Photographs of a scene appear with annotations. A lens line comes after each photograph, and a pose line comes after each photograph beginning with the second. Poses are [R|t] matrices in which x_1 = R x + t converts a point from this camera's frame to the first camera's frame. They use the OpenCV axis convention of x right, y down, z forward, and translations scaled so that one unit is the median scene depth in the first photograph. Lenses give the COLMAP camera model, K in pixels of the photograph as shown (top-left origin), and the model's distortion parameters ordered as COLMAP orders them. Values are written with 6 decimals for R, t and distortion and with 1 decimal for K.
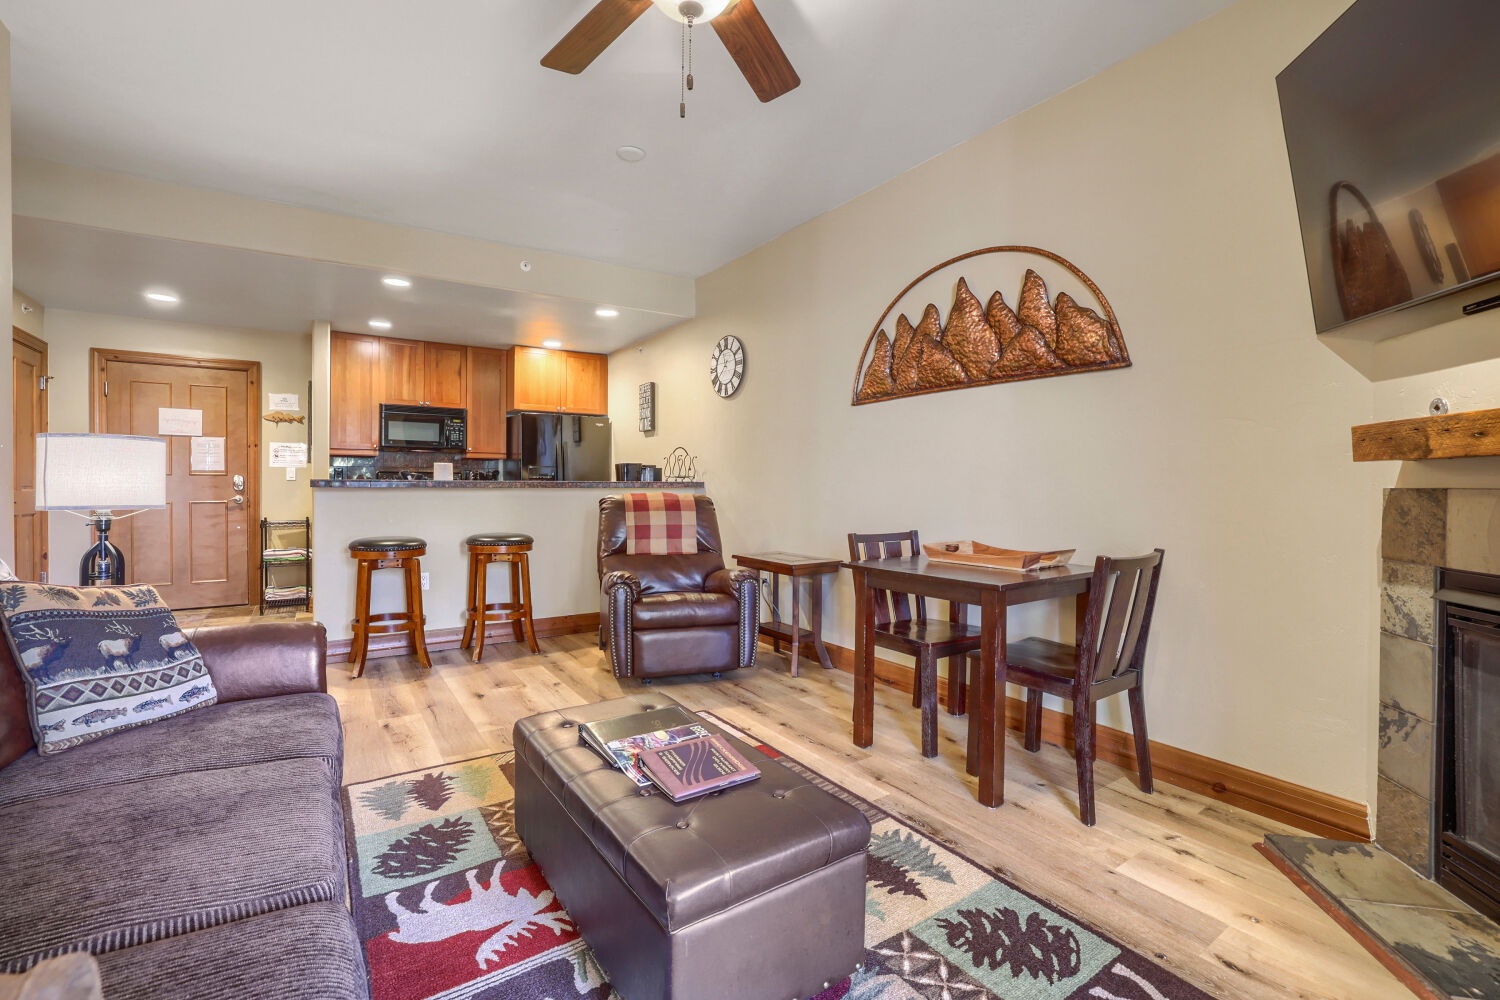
lens RADIAL K [[648.4, 0, 750.0], [0, 648.4, 500.0], [0, 0, 1]] dist [-0.022041, 0.000439]
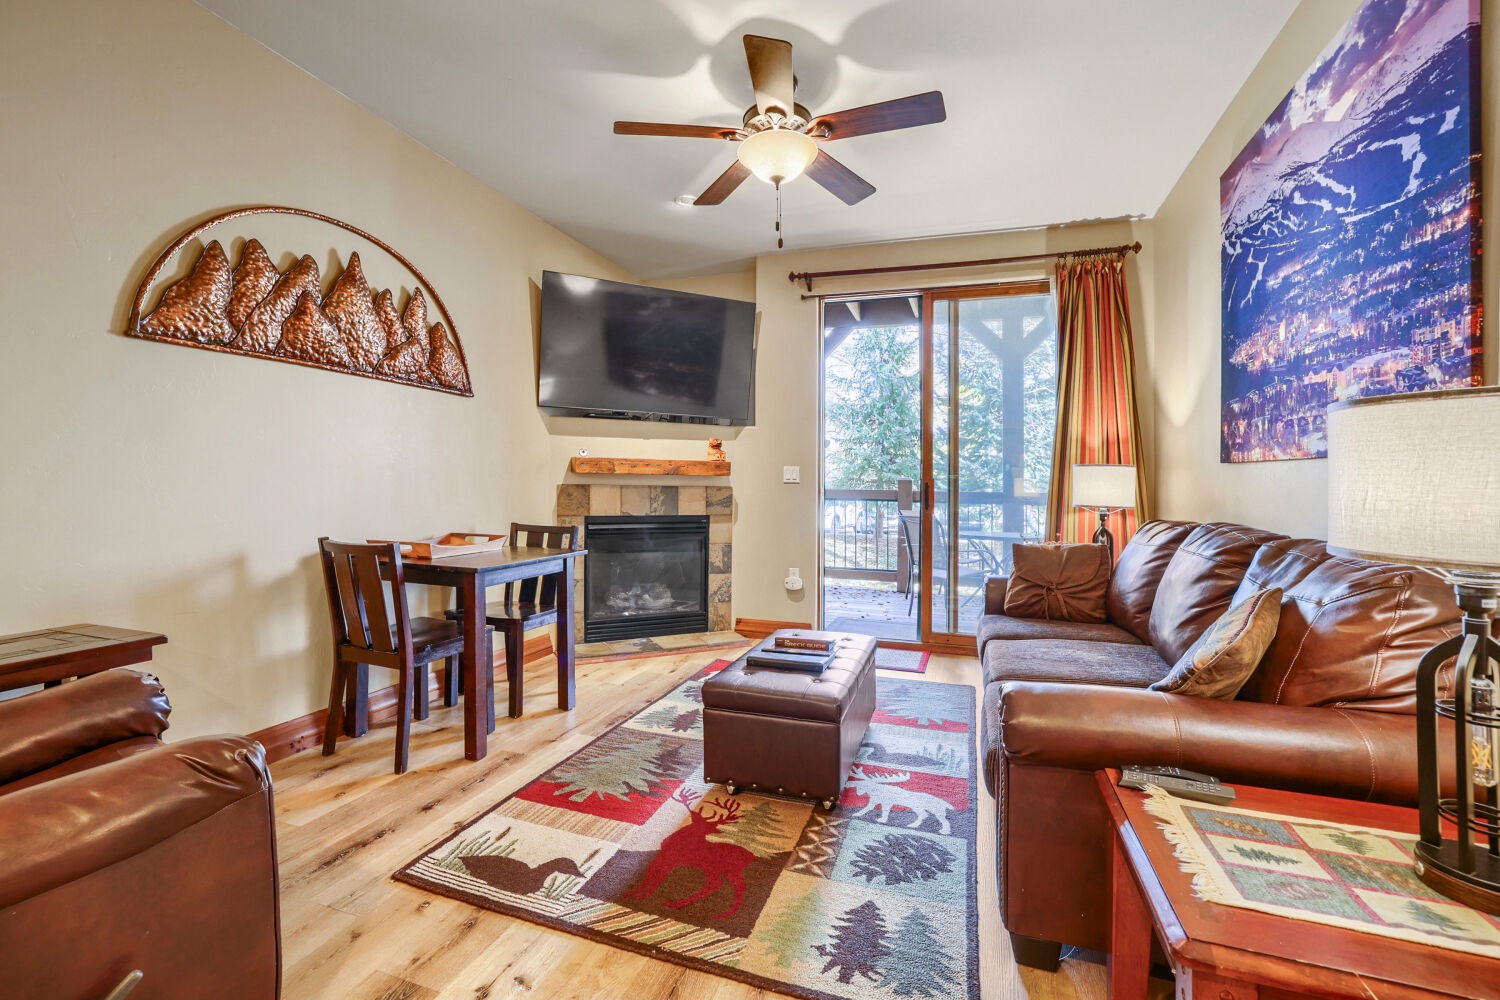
lens RADIAL K [[665.1, 0, 712.0], [0, 665.1, 484.7], [0, 0, 1]] dist [-0.027881, 0.000118]
pose [[-0.572321, -0.007643, 0.819994, -1.020986], [0.004521, 0.999912, 0.012476, -0.038573], [-0.820017, 0.010848, -0.572236, 1.594865]]
